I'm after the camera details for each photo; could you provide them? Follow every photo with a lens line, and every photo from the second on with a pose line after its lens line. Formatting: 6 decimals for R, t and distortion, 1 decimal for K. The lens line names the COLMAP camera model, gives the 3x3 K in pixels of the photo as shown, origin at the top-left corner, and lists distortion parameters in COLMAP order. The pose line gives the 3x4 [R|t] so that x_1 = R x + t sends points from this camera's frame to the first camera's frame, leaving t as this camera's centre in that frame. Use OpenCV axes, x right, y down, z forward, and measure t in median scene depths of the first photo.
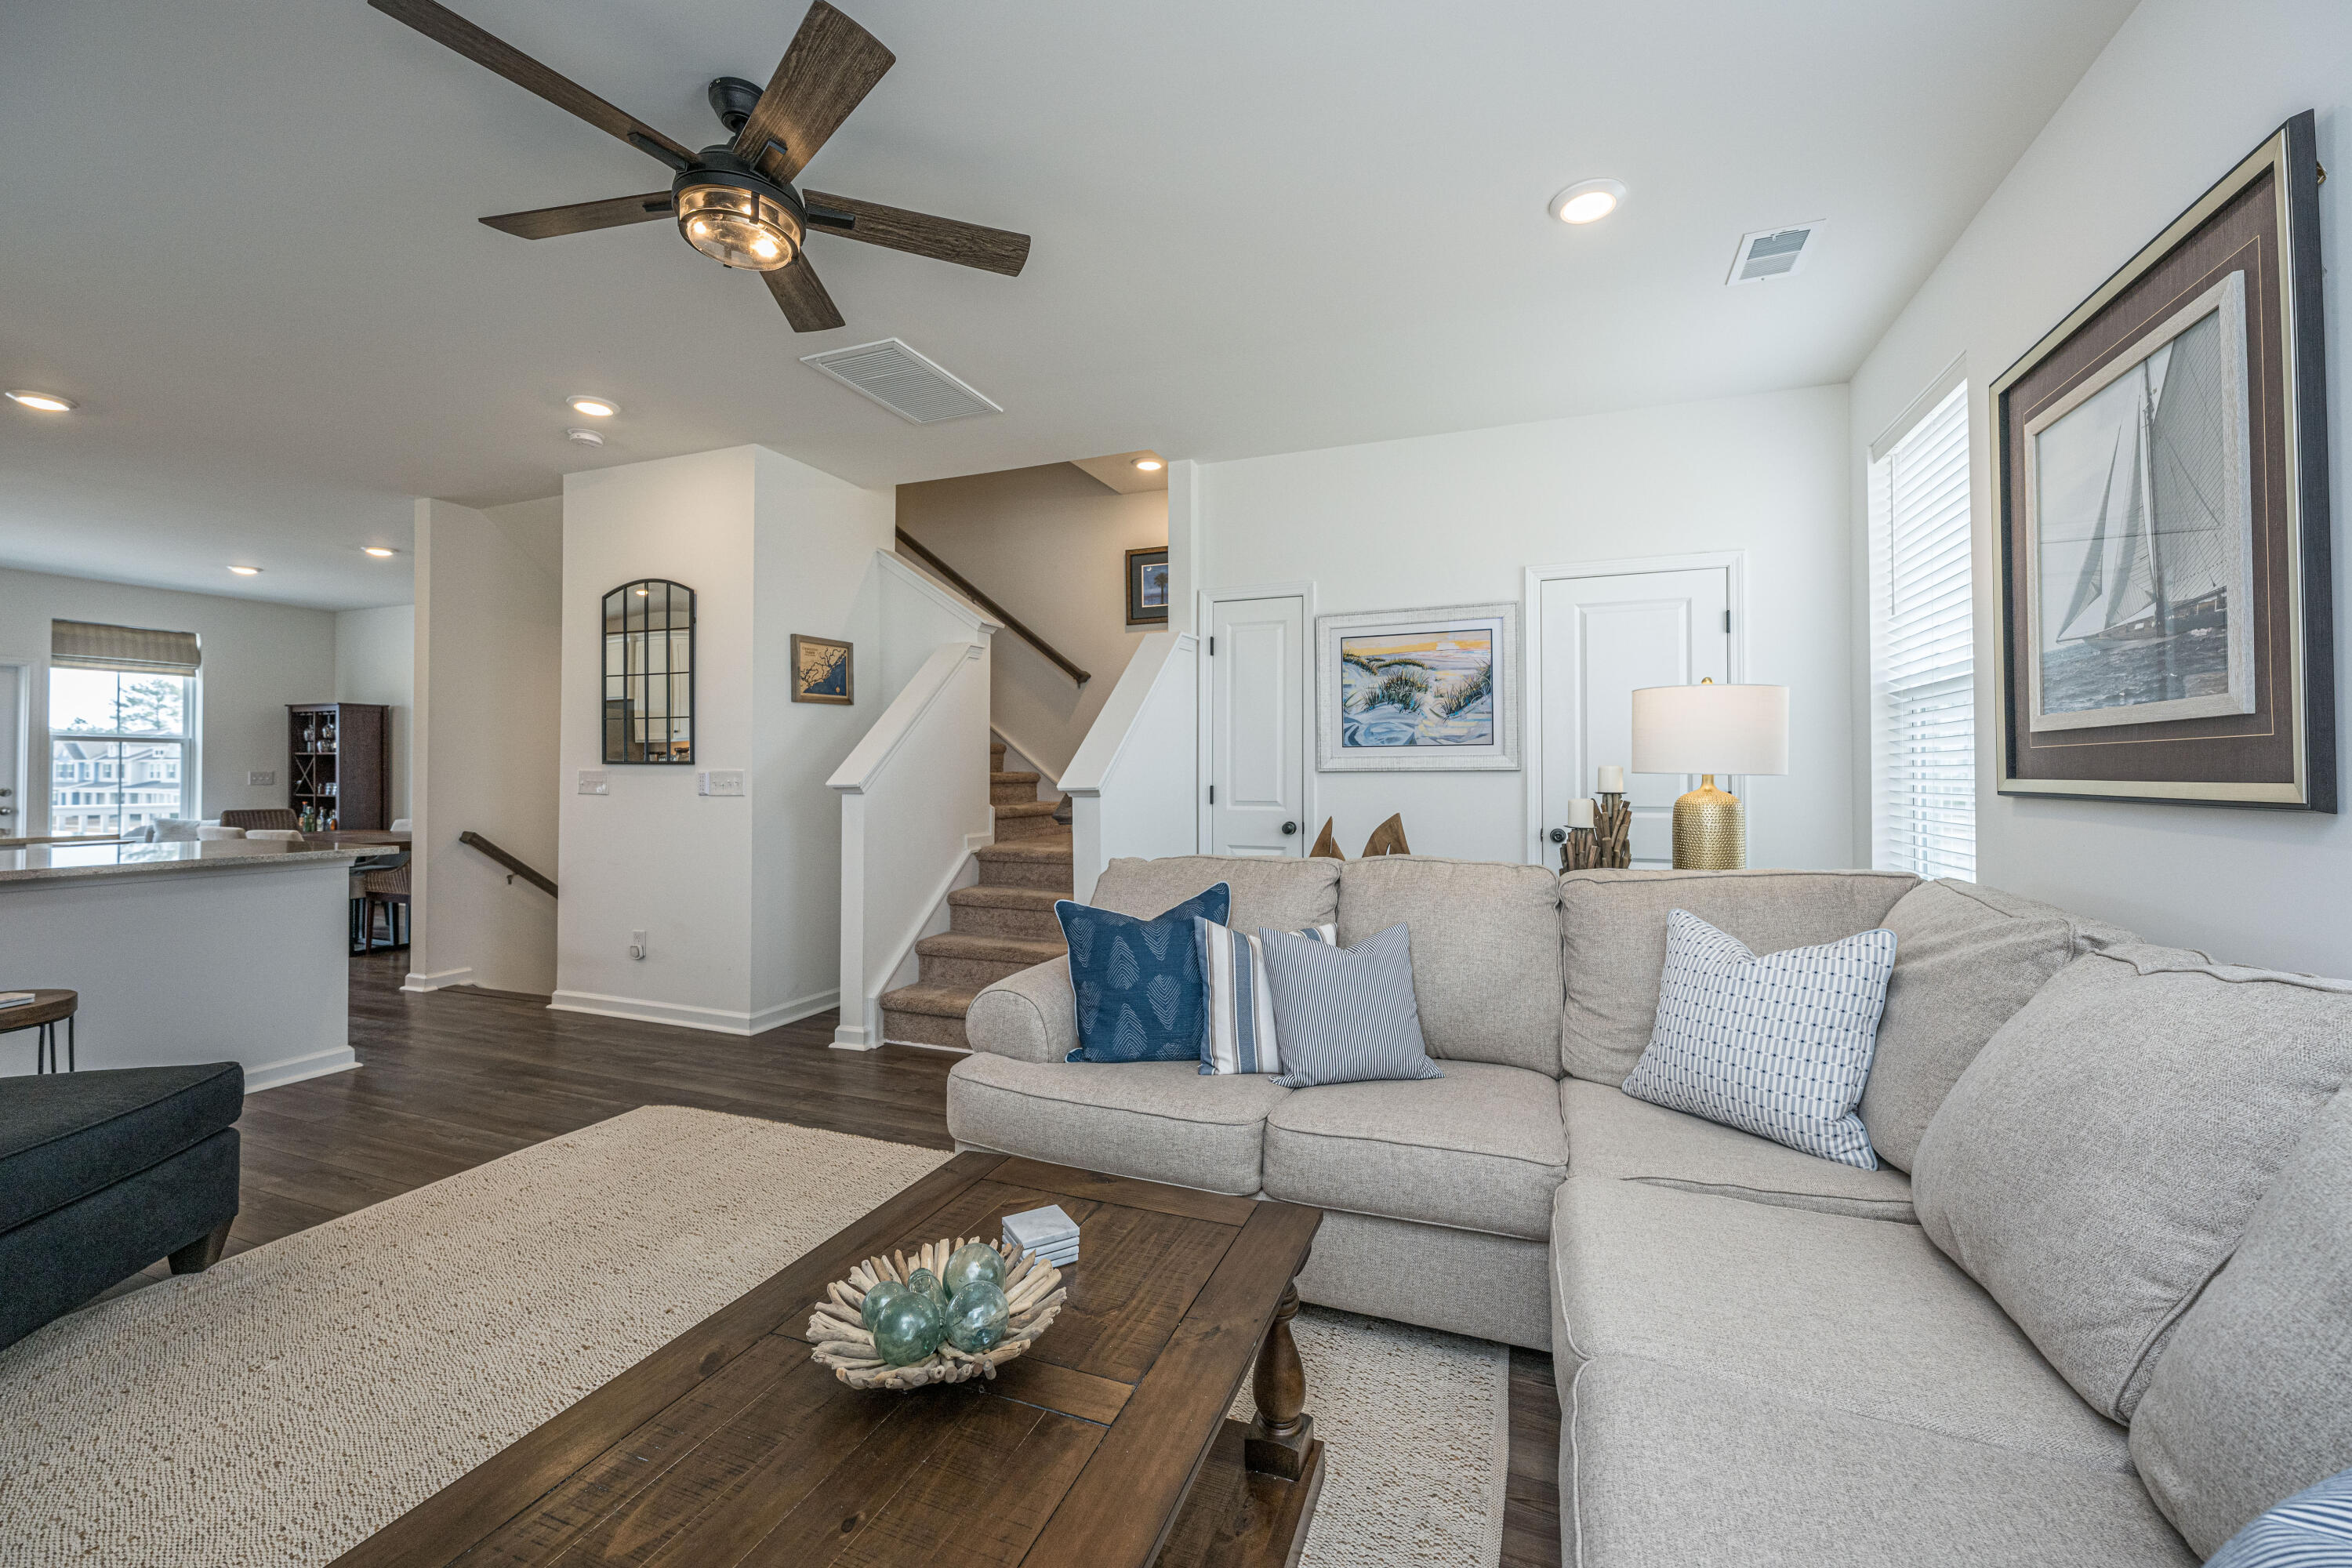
lens RADIAL K [[925.3, 0, 1182.3], [0, 925.3, 769.4], [0, 0, 1]] dist [-0.004228, 0.000445]
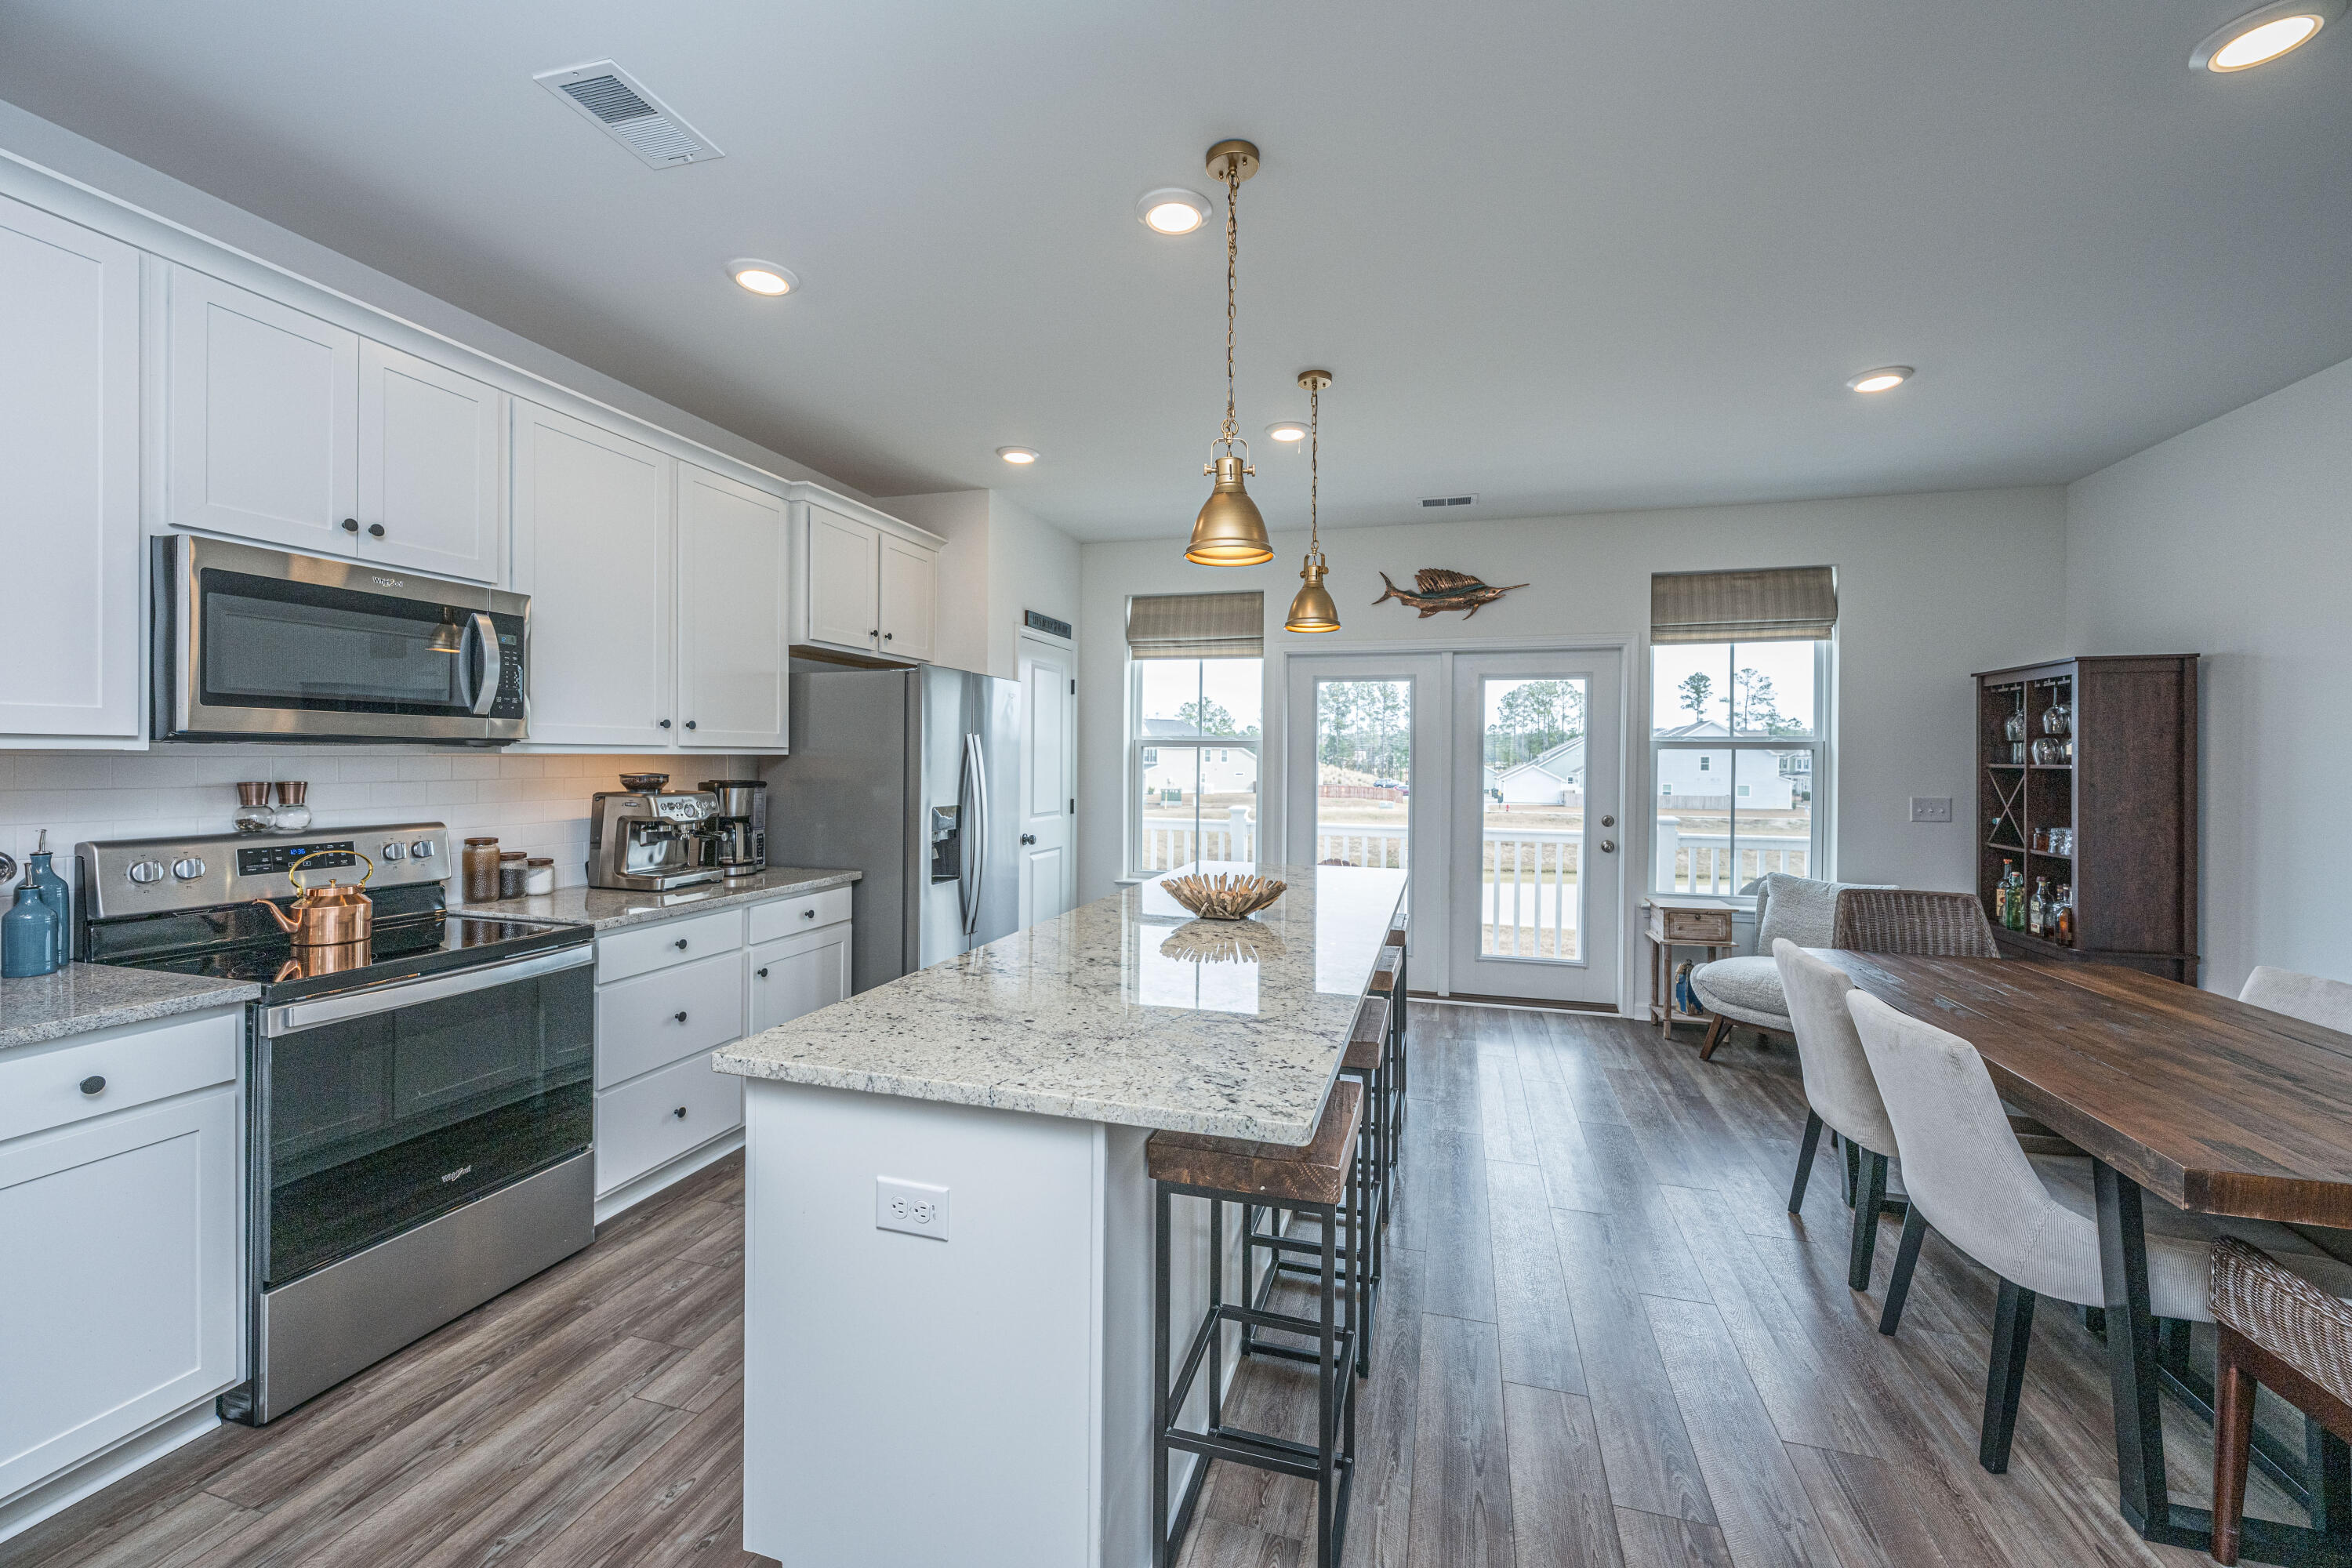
lens RADIAL K [[925.3, 0, 1181.5], [0, 925.3, 767.5], [0, 0, 1]] dist [-0.004228, 0.000445]
pose [[0.082586, 0.007849, -0.996553, -0.488293], [-0.000286, 0.999969, 0.007852, -0.020390], [0.996584, -0.000364, 0.082586, 0.510235]]
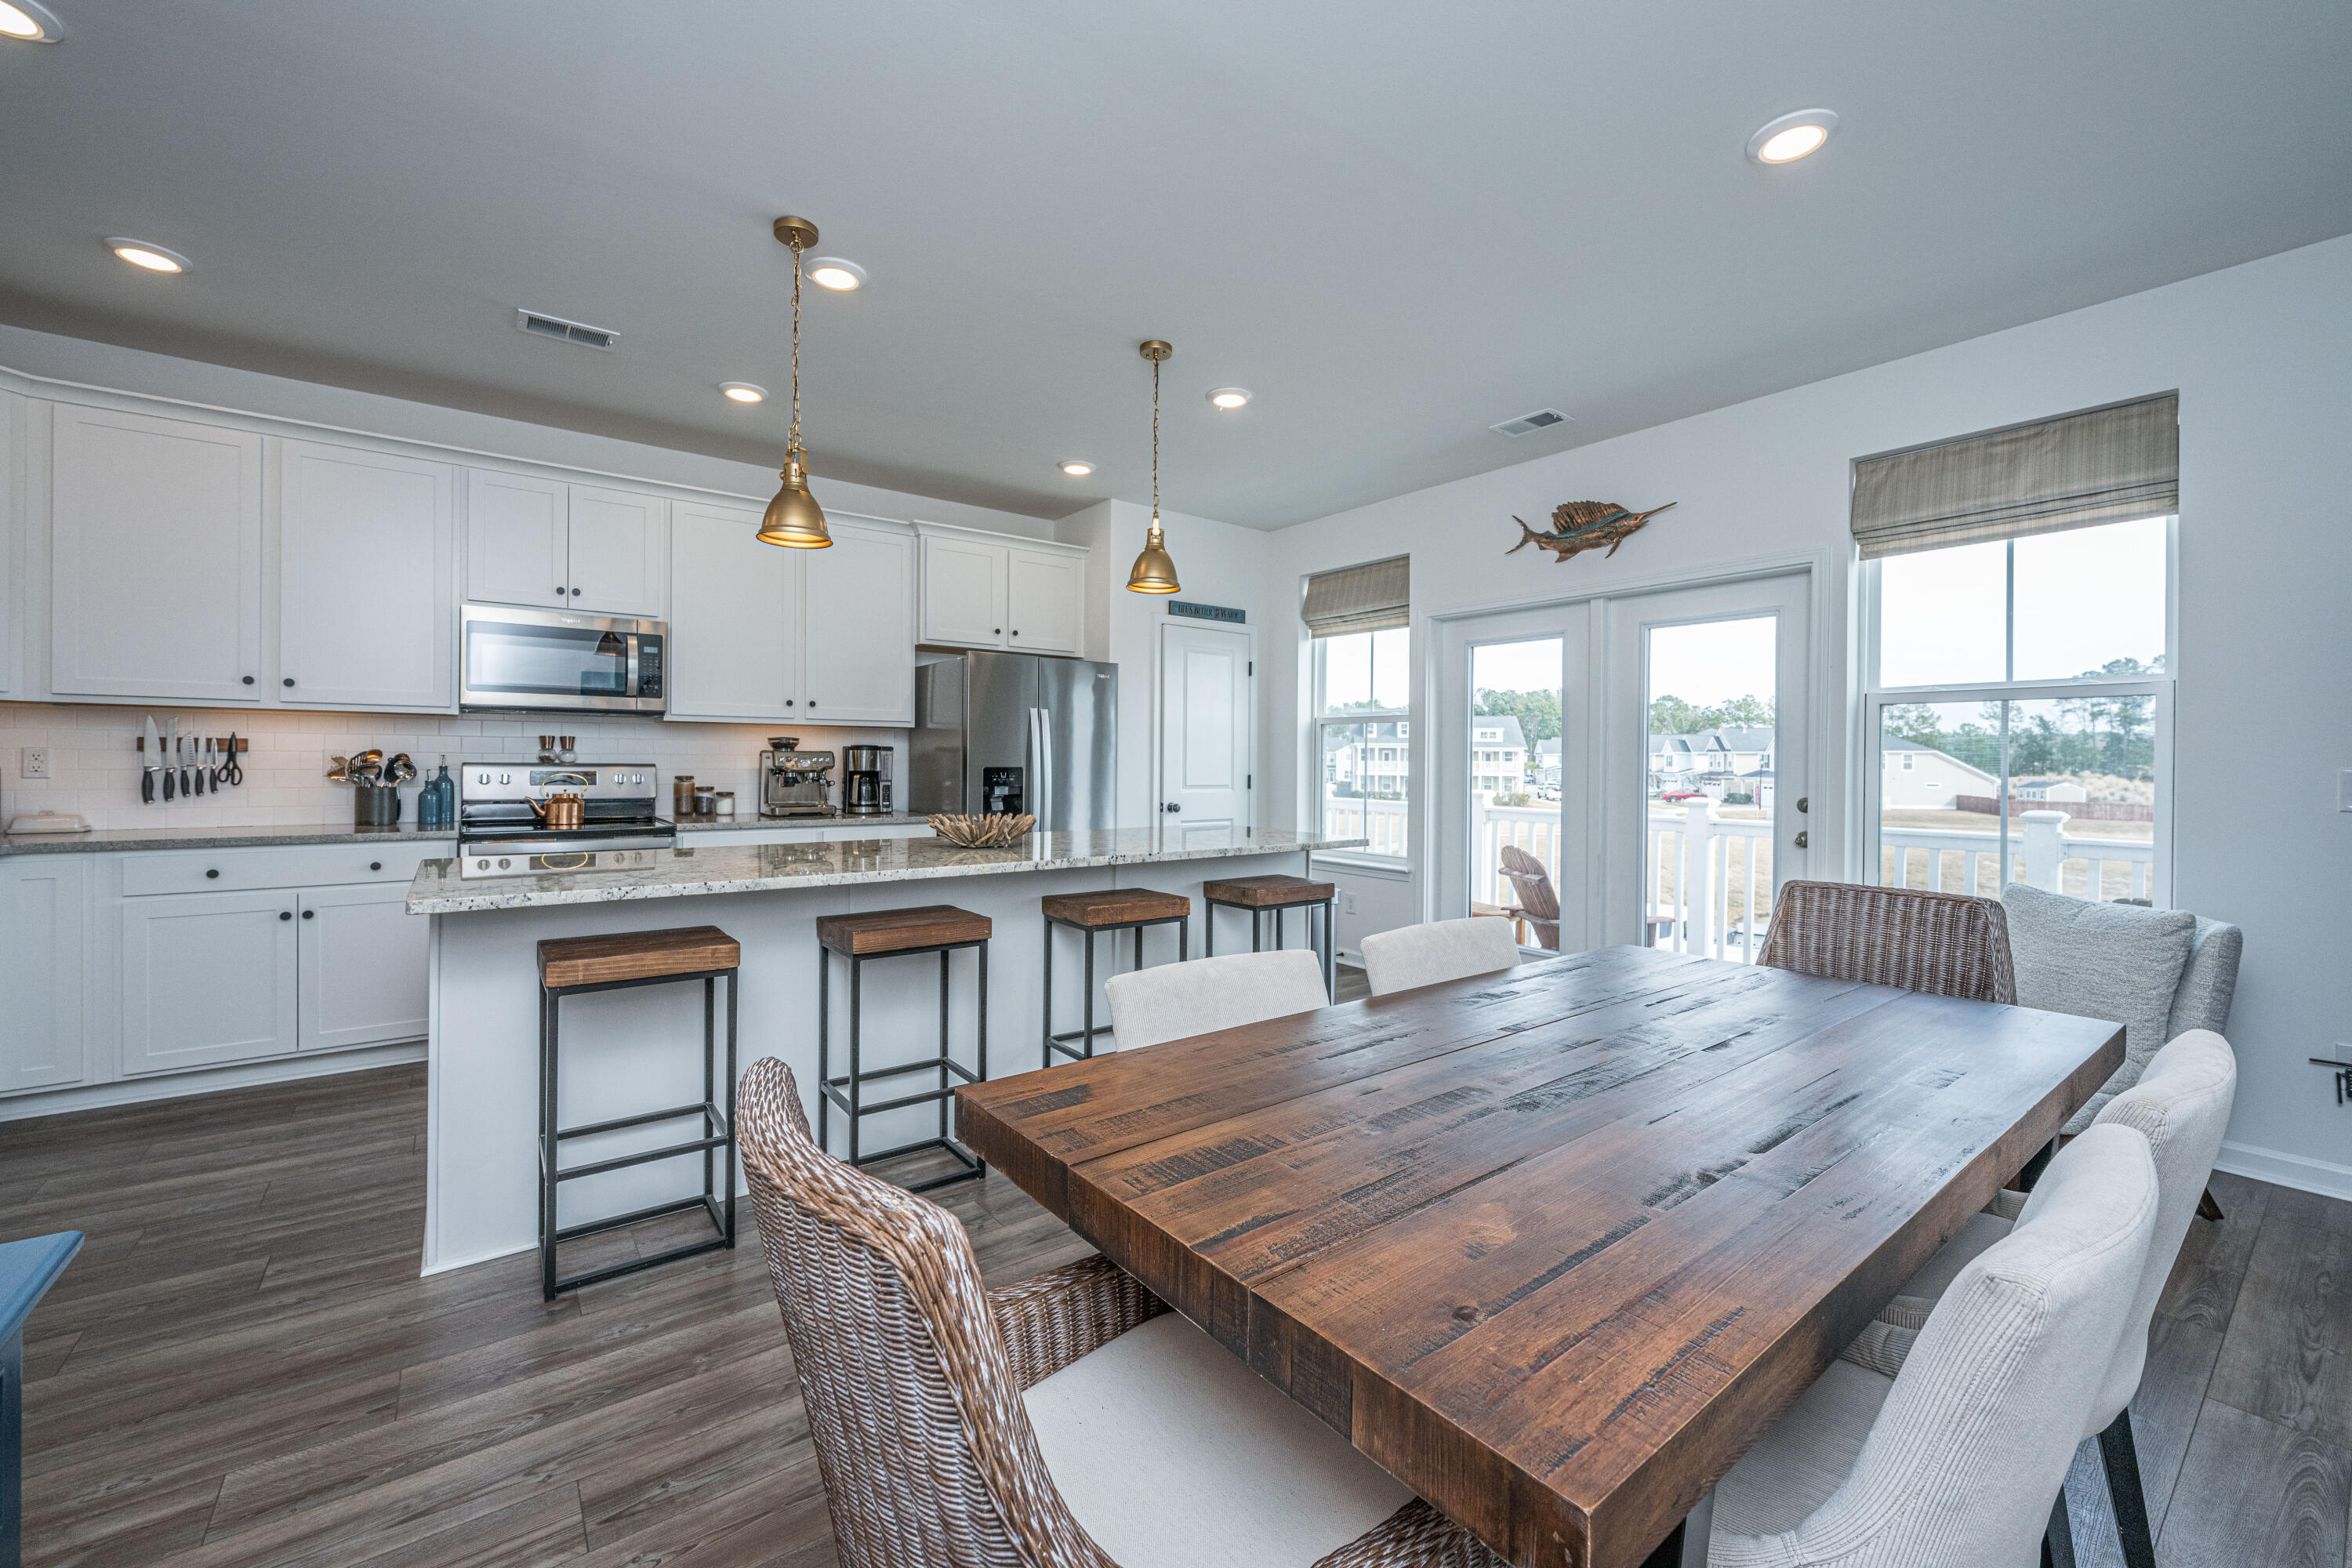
lens RADIAL K [[925.3, 0, 1184.8], [0, 925.3, 774.4], [0, 0, 1]] dist [-0.004228, 0.000445]
pose [[-0.514492, 0.005848, -0.857475, -0.531699], [-0.002956, 0.999959, 0.008594, 0.001971], [0.857490, 0.006956, -0.514454, 0.817579]]
